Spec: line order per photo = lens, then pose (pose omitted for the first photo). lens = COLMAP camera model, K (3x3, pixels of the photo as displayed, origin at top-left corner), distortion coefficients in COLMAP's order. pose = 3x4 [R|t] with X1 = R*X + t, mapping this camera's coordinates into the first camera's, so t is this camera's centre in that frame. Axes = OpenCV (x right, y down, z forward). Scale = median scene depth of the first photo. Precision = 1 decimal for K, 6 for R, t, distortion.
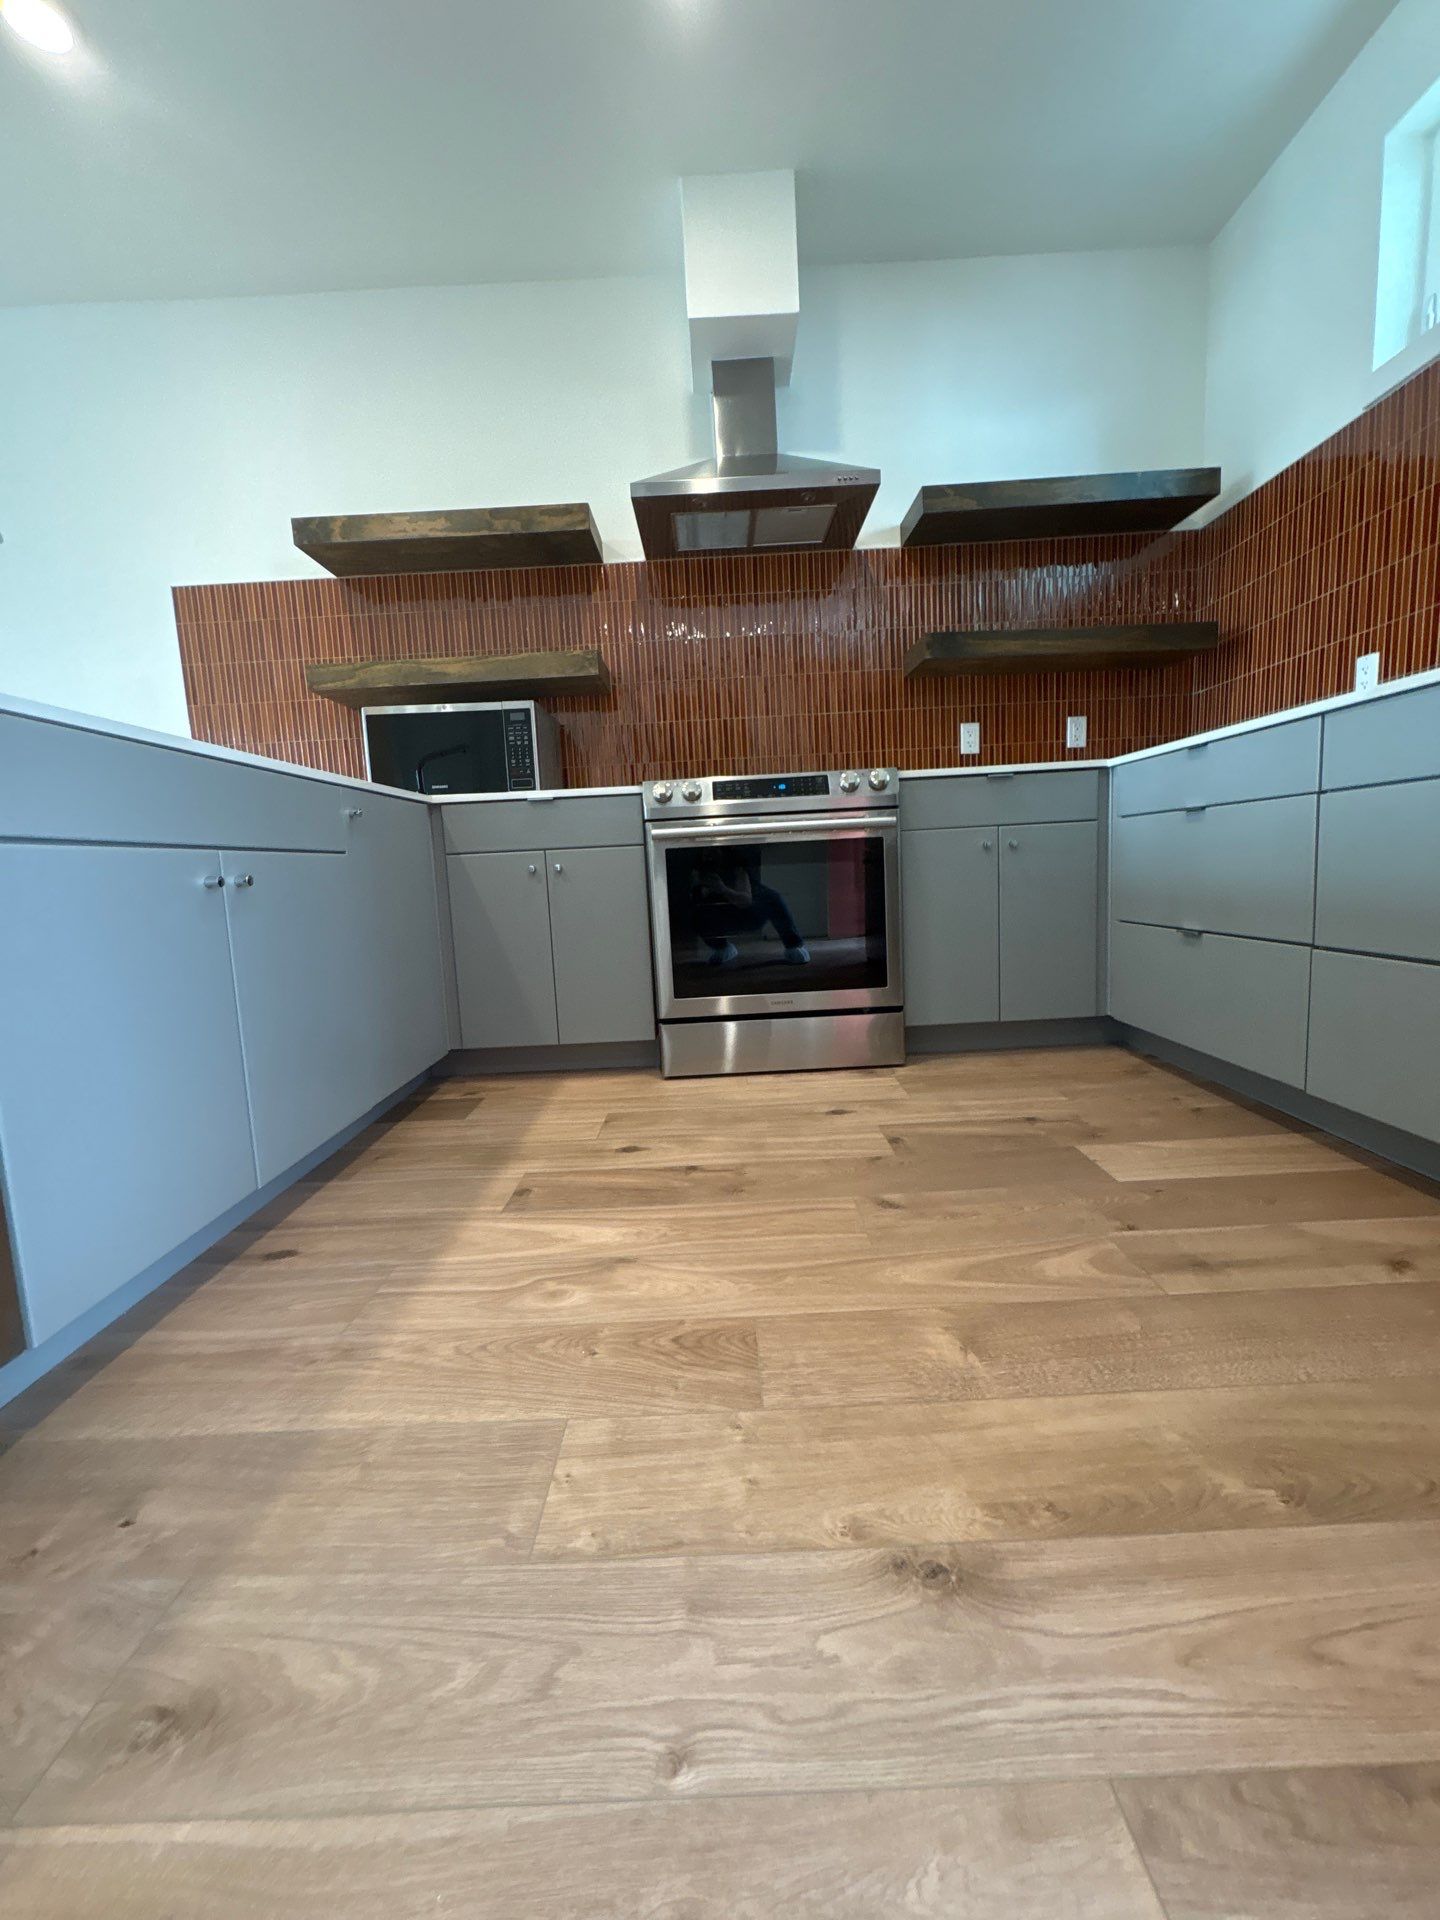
lens RADIAL K [[762.4, 0, 721.6], [0, 762.4, 959.0], [0, 0, 1]] dist [-0.003648, 0.001109]
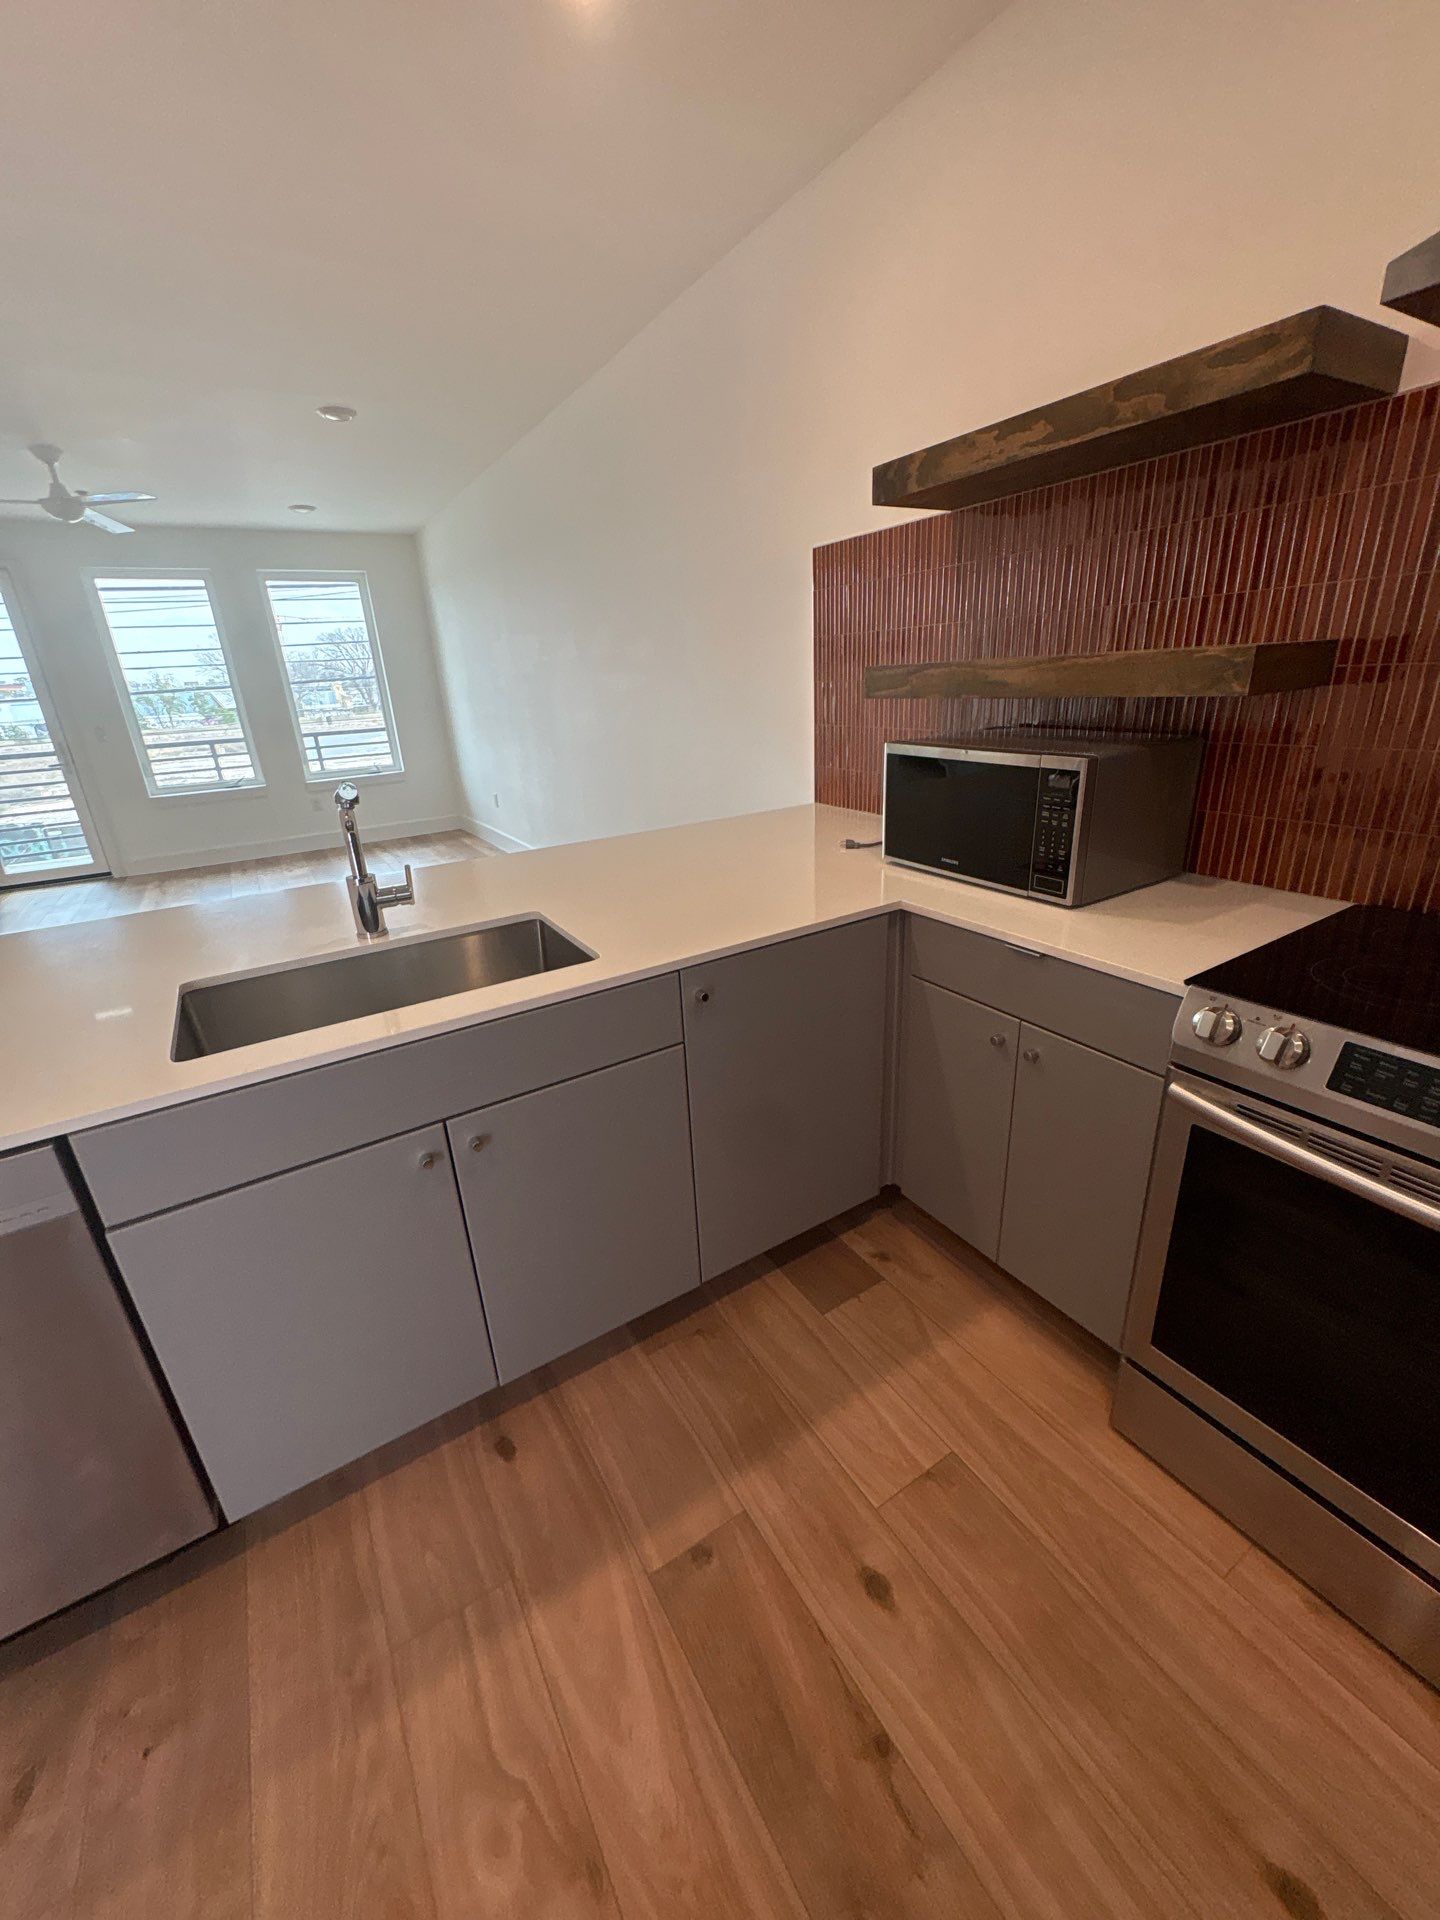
lens RADIAL K [[762.4, 0, 725.0], [0, 762.4, 957.4], [0, 0, 1]] dist [-0.003648, 0.001109]
pose [[0.523619, 0.319768, -0.789665, 0.221806], [-0.078488, 0.941053, 0.329027, -0.656699], [0.848329, -0.110305, 0.517852, 0.780207]]
